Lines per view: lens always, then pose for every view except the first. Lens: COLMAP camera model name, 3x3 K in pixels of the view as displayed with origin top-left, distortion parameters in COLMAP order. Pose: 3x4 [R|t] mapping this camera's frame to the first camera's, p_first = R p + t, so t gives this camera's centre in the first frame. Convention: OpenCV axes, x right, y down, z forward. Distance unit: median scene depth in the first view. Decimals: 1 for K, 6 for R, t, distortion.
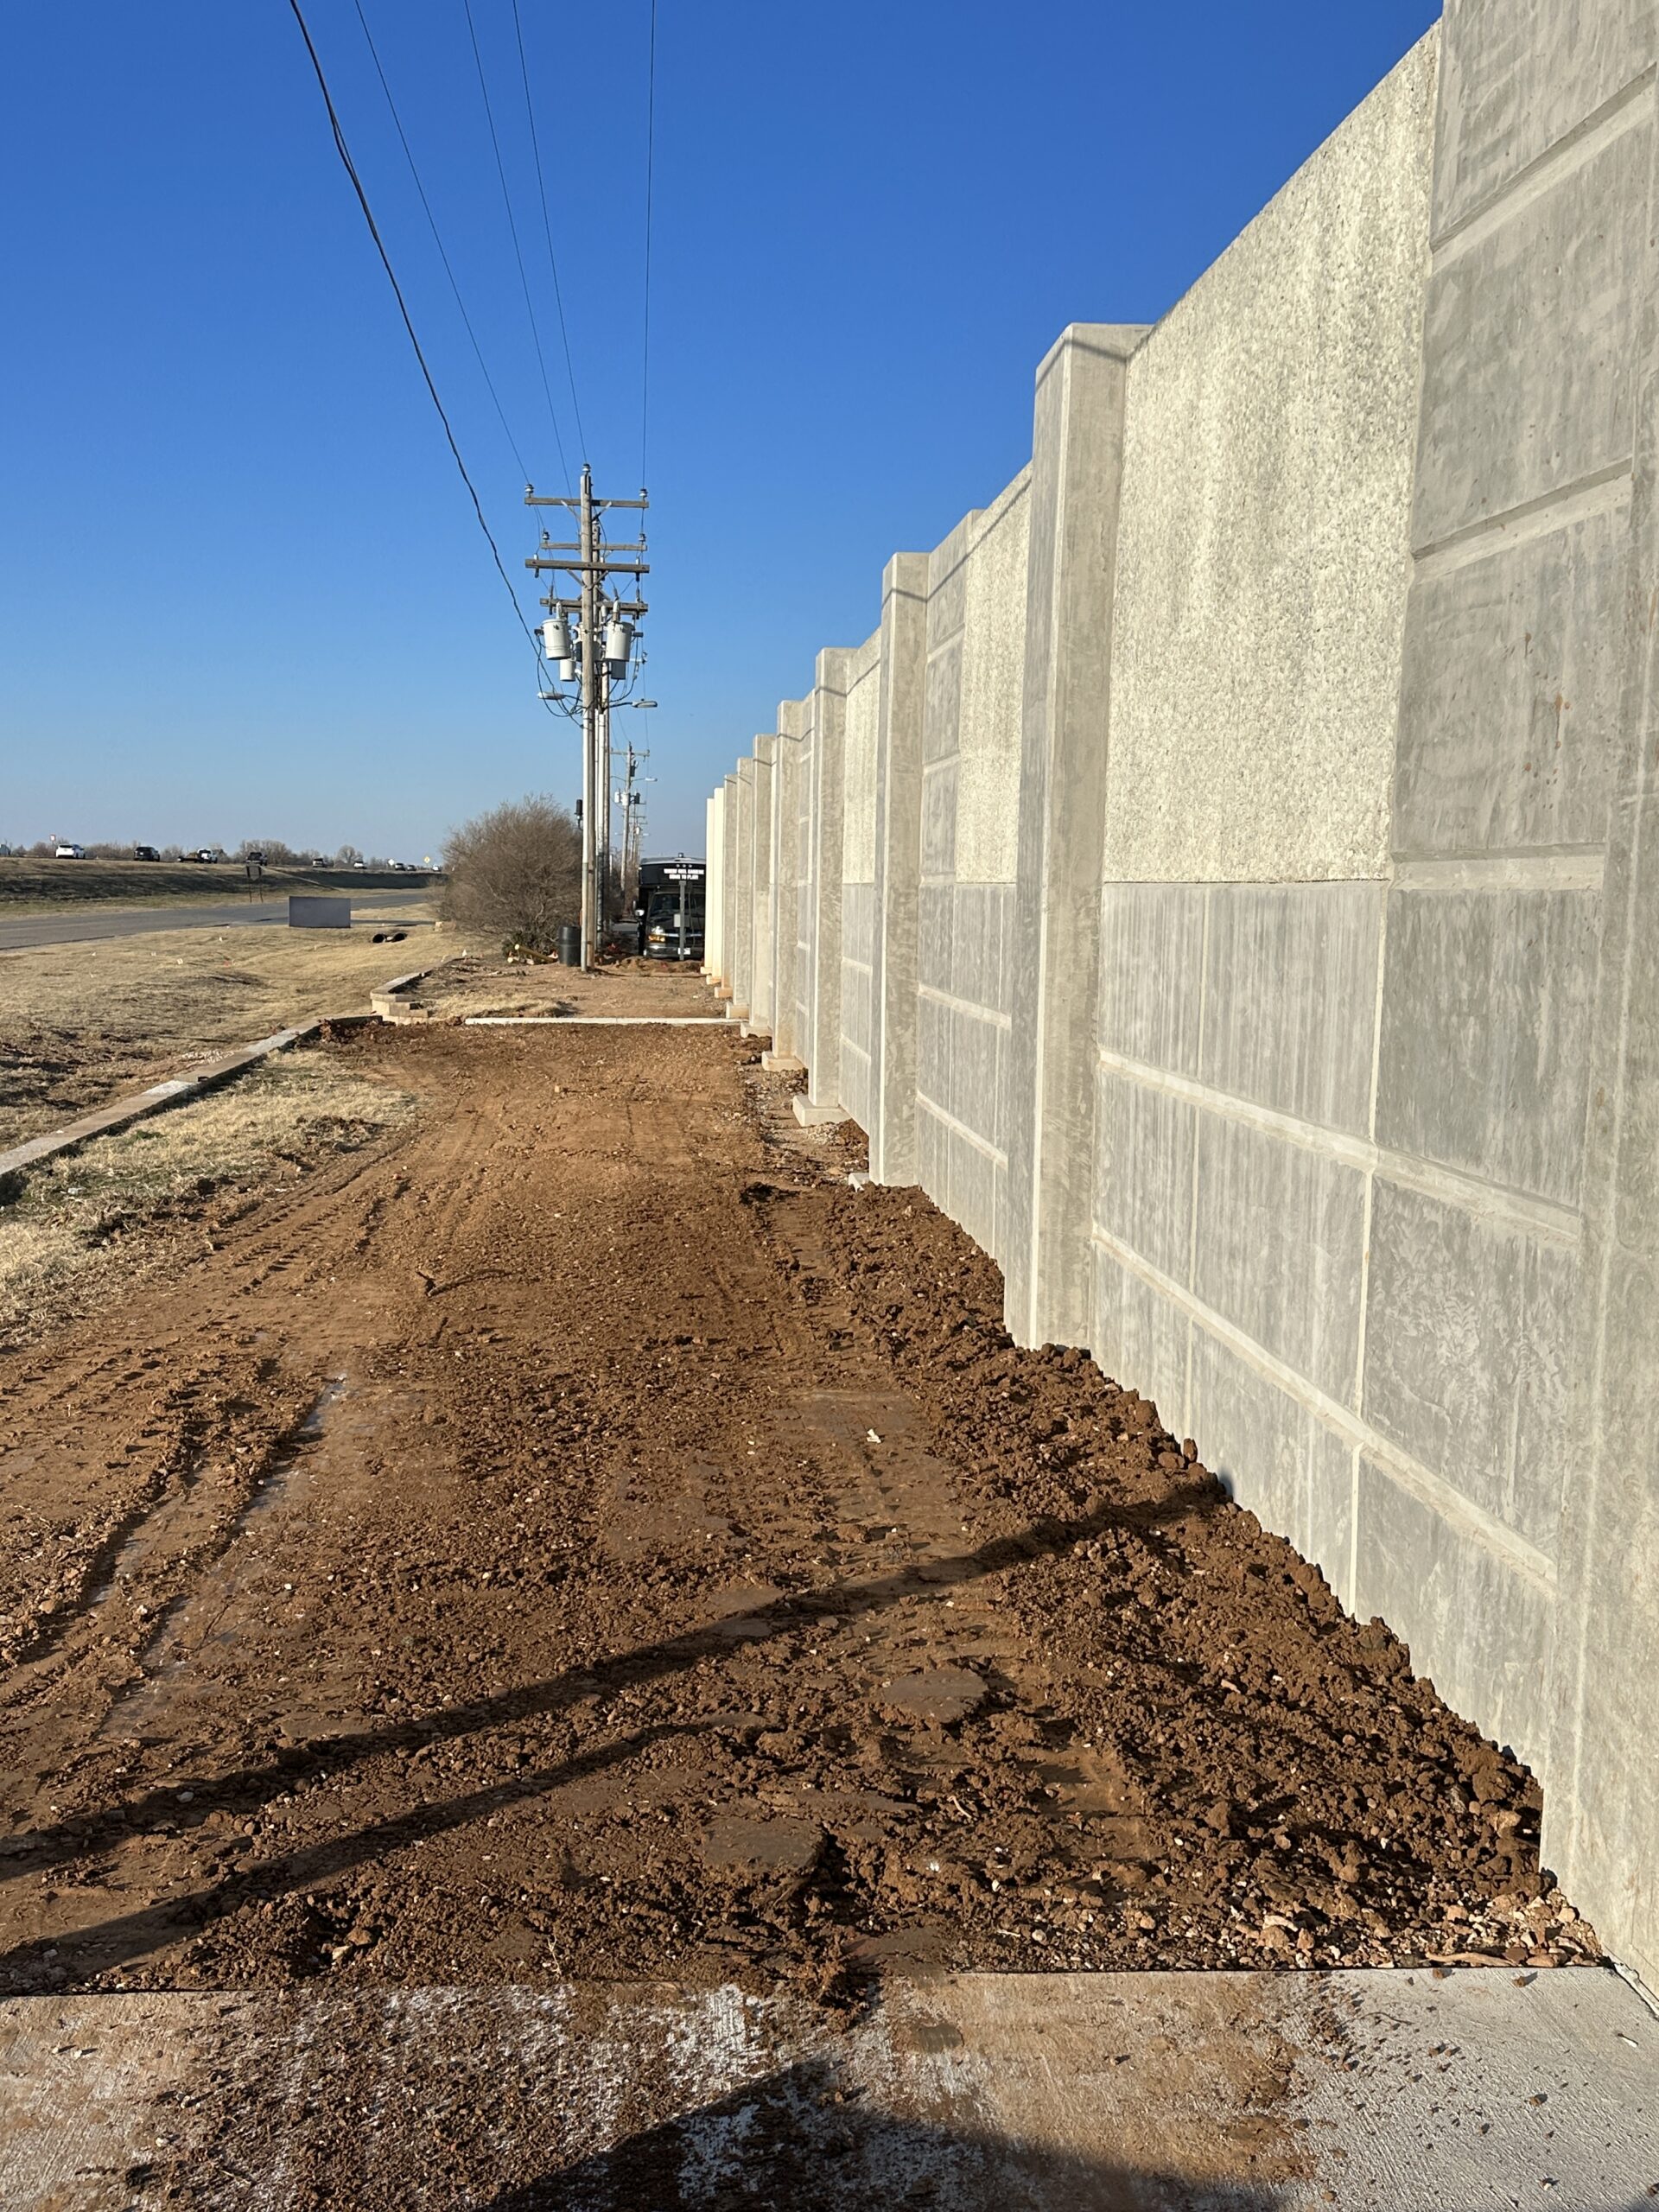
lens RADIAL K [[2109.0, 0, 824.4], [0, 2109.0, 1124.4], [0, 0, 1]] dist [0.034728, 0.000000]
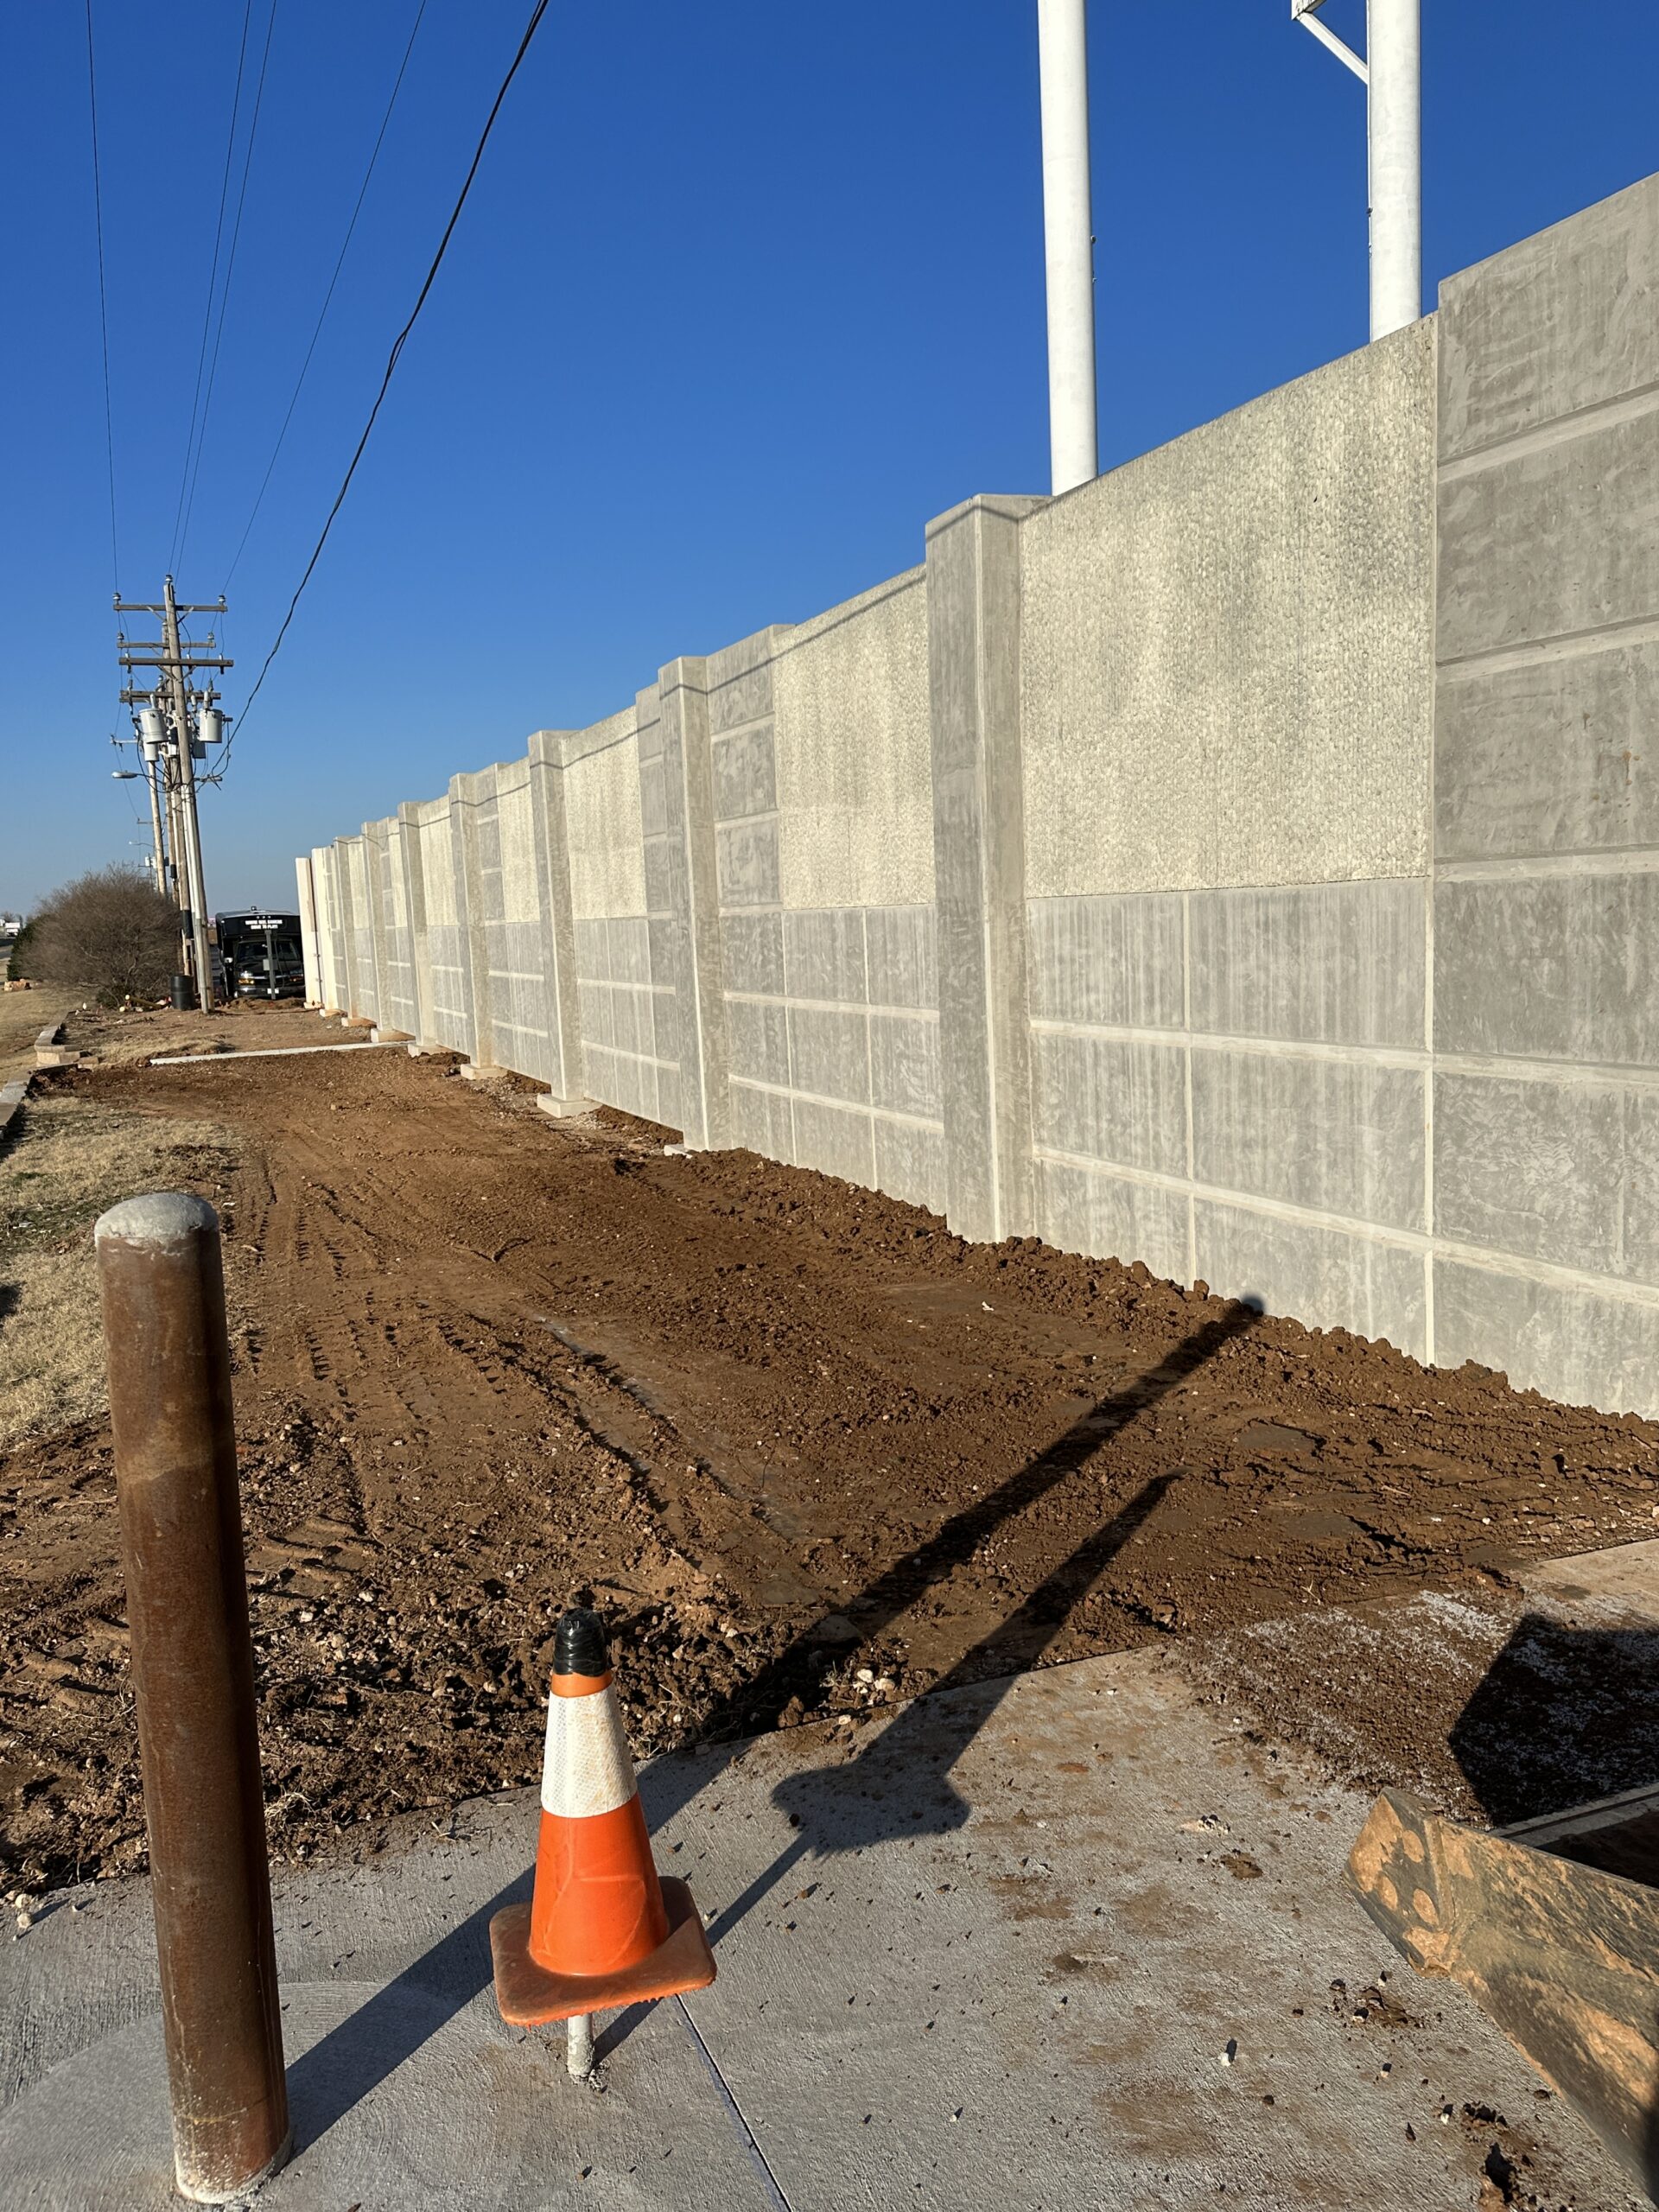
lens RADIAL K [[1740.7, 0, 827.7], [0, 1740.7, 1105.8], [0, 0, 1]] dist [0.052992, -0.027263]
pose [[0.954845, -0.089581, 0.283279, -0.483455], [0.090860, 0.995826, 0.008649, -0.001853], [-0.282872, 0.017480, 0.958998, -0.077181]]
